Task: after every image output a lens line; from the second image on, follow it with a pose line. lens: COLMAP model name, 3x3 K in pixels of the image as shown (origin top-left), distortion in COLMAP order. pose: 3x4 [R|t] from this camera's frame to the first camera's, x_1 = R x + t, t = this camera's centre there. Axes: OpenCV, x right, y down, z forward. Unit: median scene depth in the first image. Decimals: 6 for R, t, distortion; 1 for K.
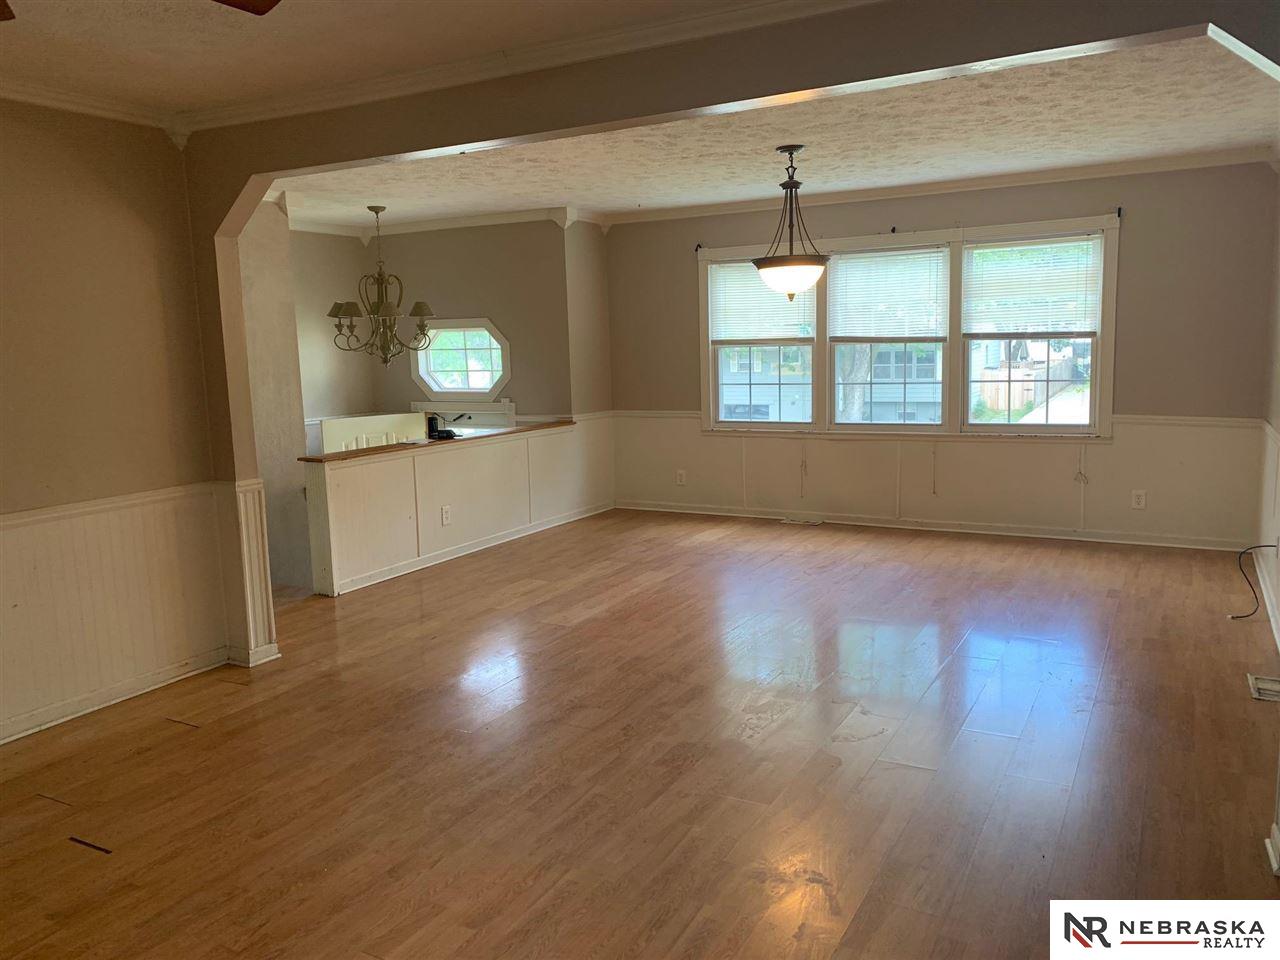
lens RADIAL K [[970.9, 0, 645.0], [0, 970.9, 476.7], [0, 0, 1]] dist [0.041006, -0.014795]
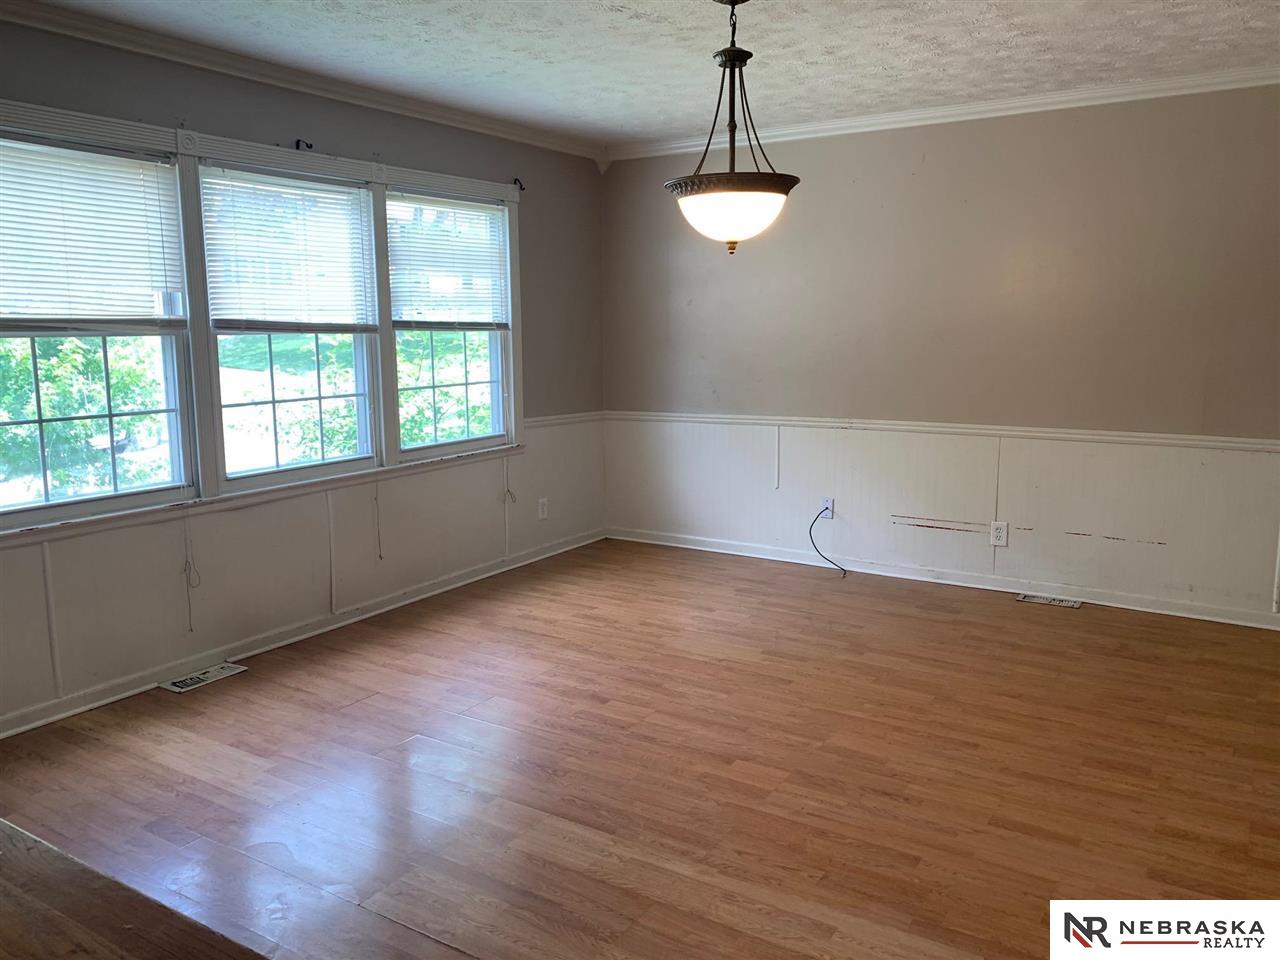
lens RADIAL K [[970.9, 0, 638.3], [0, 970.9, 471.8], [0, 0, 1]] dist [0.041006, -0.014795]
pose [[0.065348, -0.126561, 0.989804, -0.697982], [0.142899, 0.982887, 0.116242, -0.189146], [-0.987578, 0.133846, 0.082315, 1.534192]]
